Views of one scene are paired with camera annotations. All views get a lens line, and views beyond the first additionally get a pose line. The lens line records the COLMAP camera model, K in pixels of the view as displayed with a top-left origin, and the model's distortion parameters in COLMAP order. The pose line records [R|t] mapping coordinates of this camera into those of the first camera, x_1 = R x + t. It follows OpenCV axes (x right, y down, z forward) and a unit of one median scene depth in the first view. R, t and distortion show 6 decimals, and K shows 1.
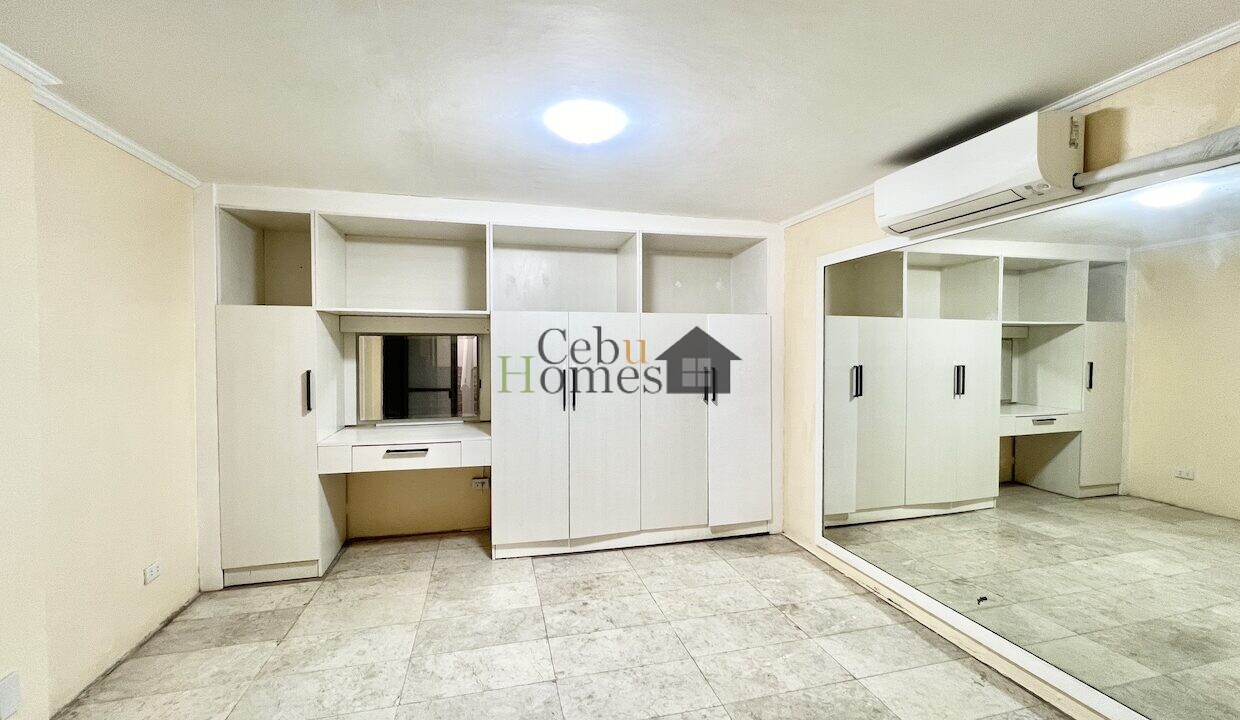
lens RADIAL K [[492.5, 0, 615.0], [0, 492.5, 356.6], [0, 0, 1]] dist [-0.004535, 0.001227]
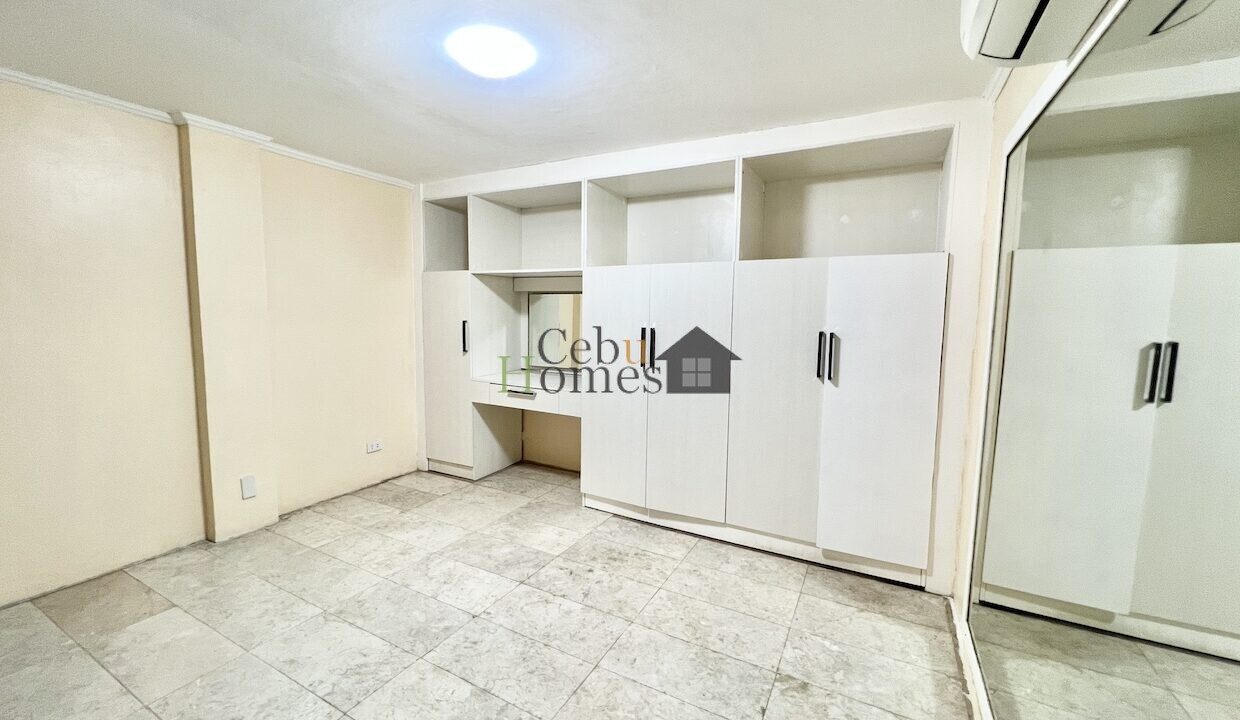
lens RADIAL K [[492.5, 0, 623.7], [0, 492.5, 356.9], [0, 0, 1]] dist [-0.004535, 0.001227]
pose [[0.738666, 0.072018, -0.670214, 0.549185], [-0.025258, 0.996535, 0.079245, 0.009883], [0.673598, -0.041607, 0.737926, 0.324888]]
